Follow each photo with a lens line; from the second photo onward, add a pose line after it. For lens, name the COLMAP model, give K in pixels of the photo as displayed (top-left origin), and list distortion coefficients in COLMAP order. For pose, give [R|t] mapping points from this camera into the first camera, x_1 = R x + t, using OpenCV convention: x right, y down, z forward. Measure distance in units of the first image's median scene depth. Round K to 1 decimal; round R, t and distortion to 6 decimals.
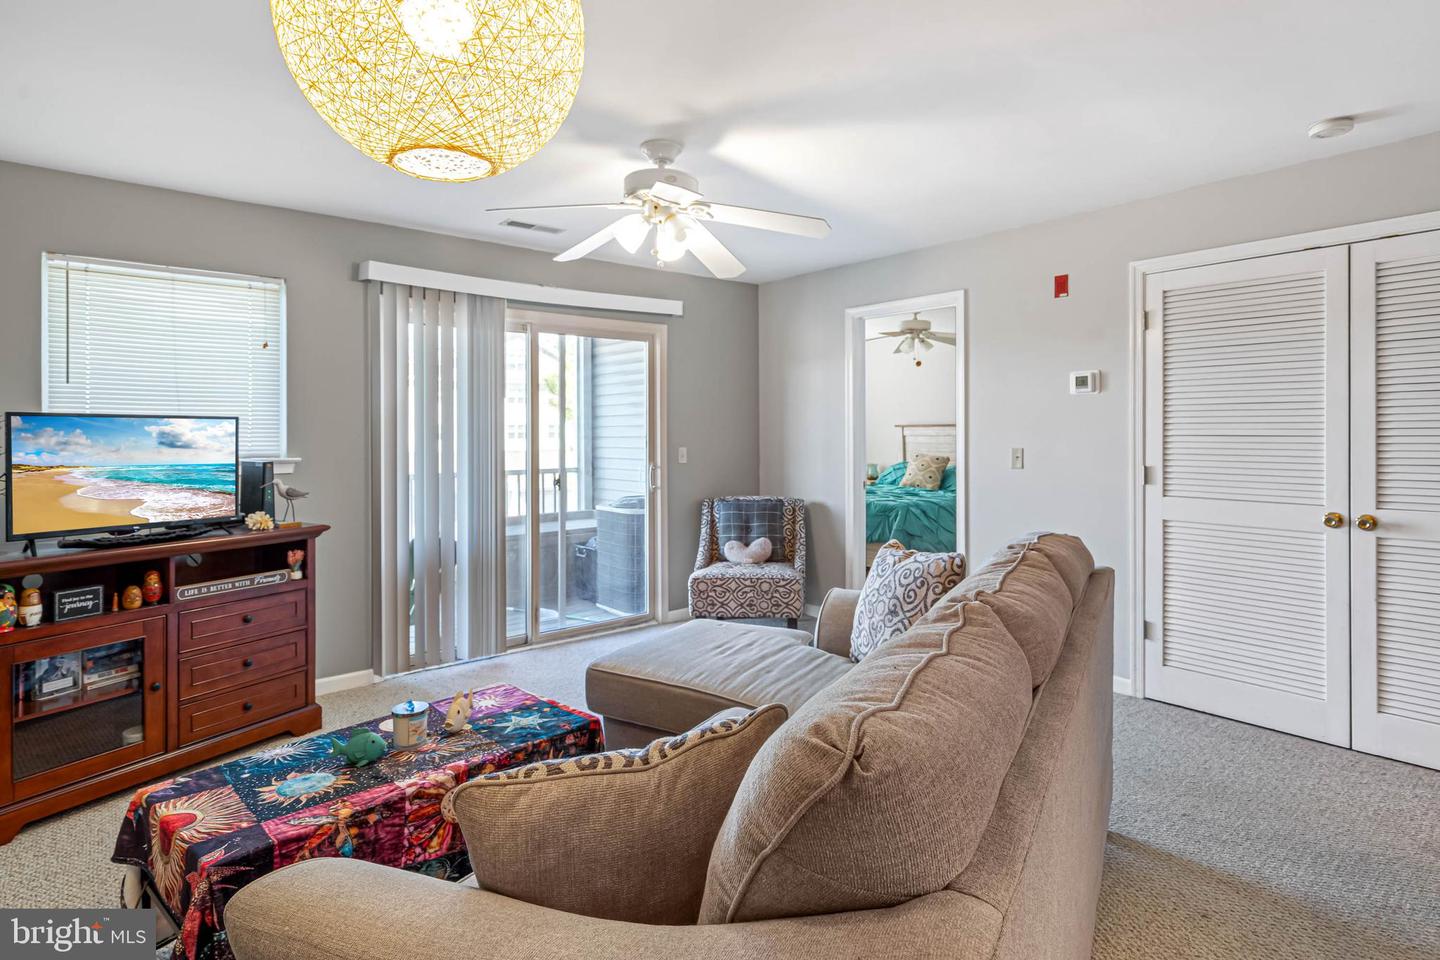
lens RADIAL K [[761.0, 0, 717.7], [0, 761.0, 433.0], [0, 0, 1]] dist [-0.000341, 0.000403]
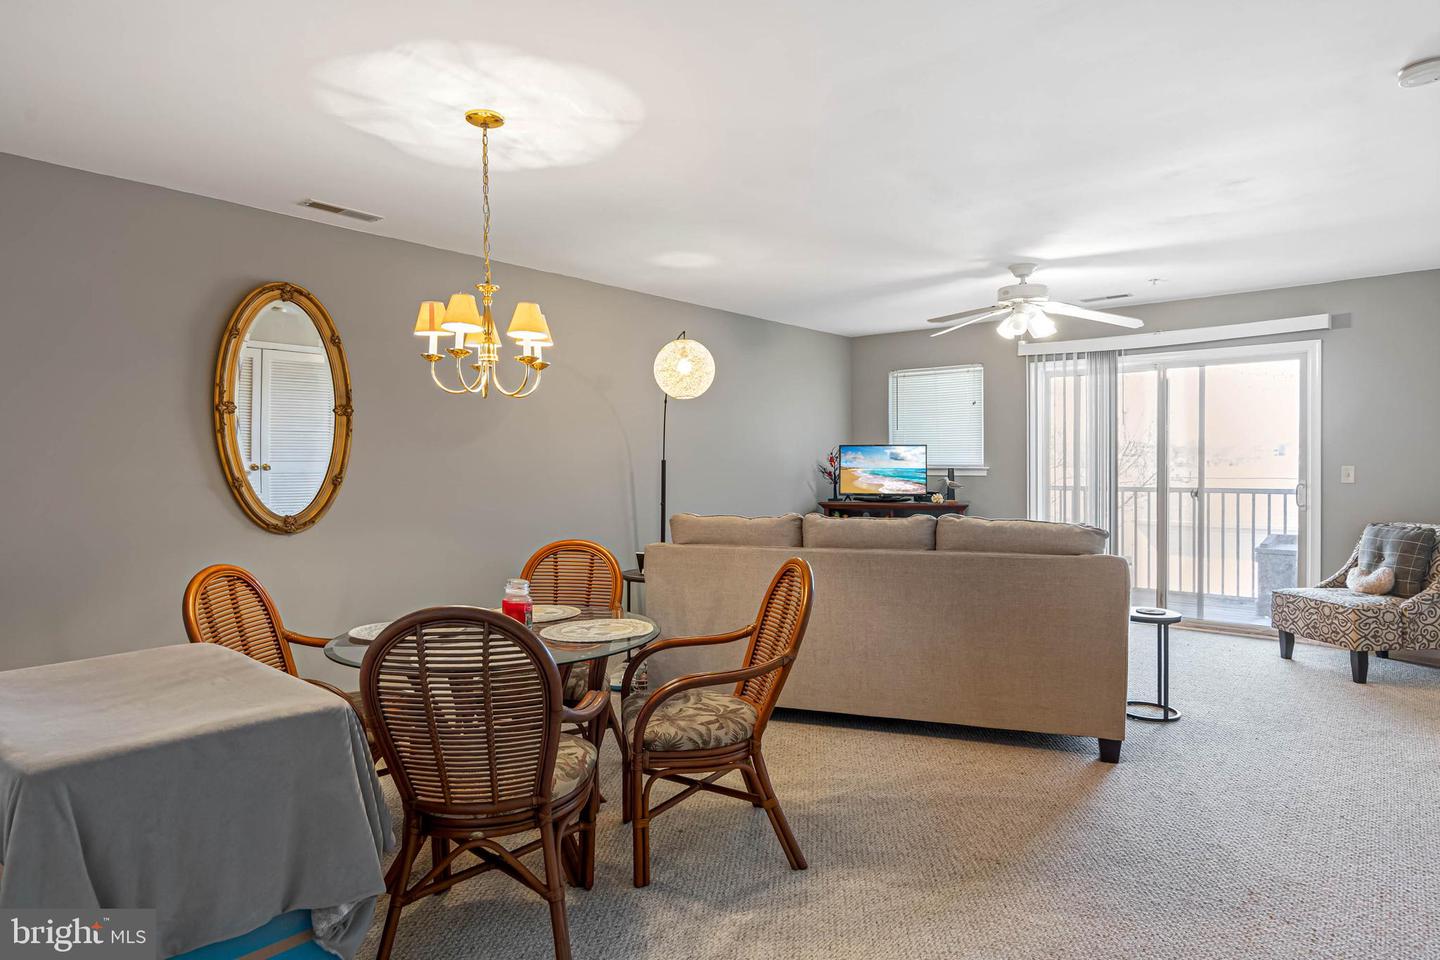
lens RADIAL K [[833.6, 0, 720.0], [0, 833.6, 480.0], [0, 0, 1]] dist [0.002272, 0.000763]
pose [[0.177579, 0.025829, -0.983768, 1.414224], [0.003680, 0.999631, 0.026910, 0.009375], [0.984100, -0.008399, 0.177418, 0.094854]]
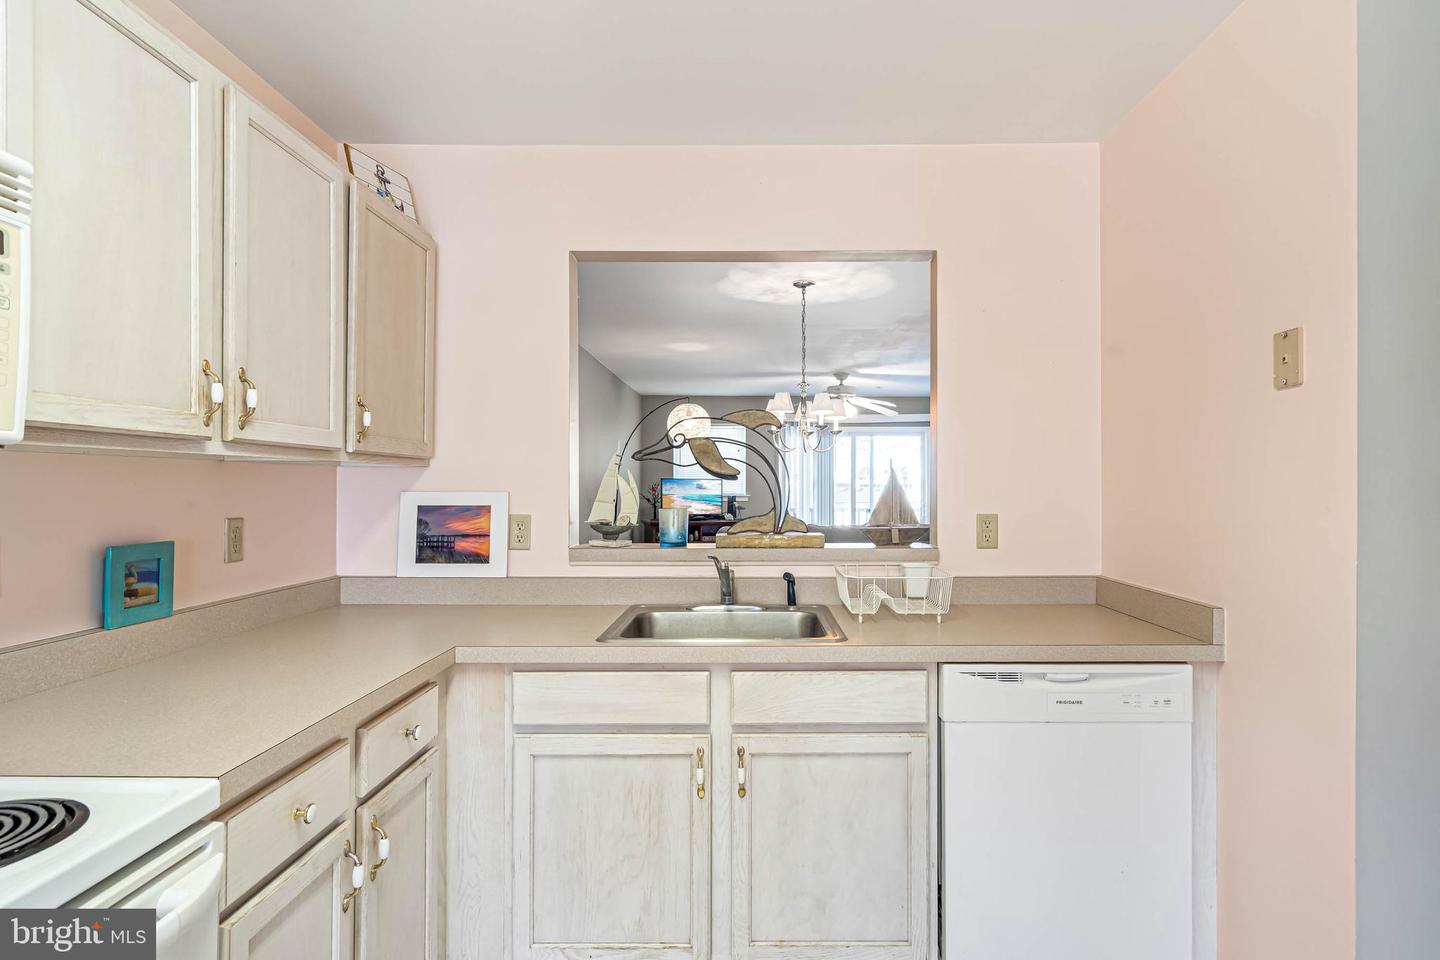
lens RADIAL K [[740.9, 0, 752.5], [0, 740.9, 480.7], [0, 0, 1]] dist [0.001782, 0.000208]
pose [[0.772562, 0.001065, -0.634939, 1.208243], [-0.005423, 0.999973, -0.004921, -0.002013], [0.634917, 0.007245, 0.772547, -1.056428]]
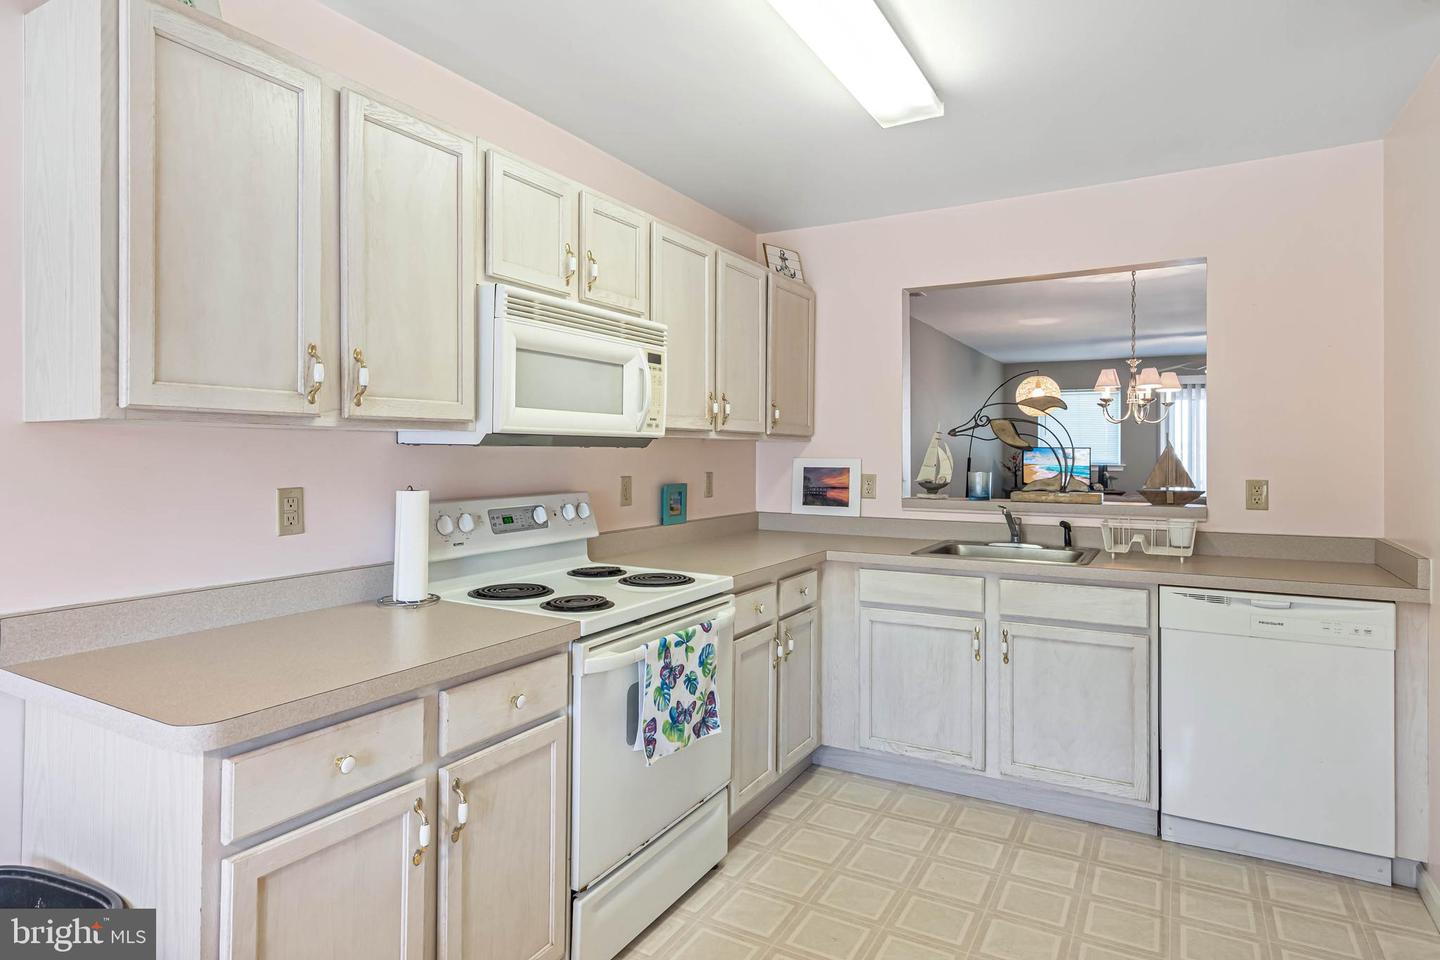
lens RADIAL K [[807.9, 0, 714.3], [0, 807.9, 451.4], [0, 0, 1]] dist [-0.000424, -0.000461]
pose [[0.351349, 0.004305, -0.936235, 1.591753], [-0.006288, 0.999978, 0.002239, -0.004895], [0.936223, 0.005100, 0.351369, -1.261130]]
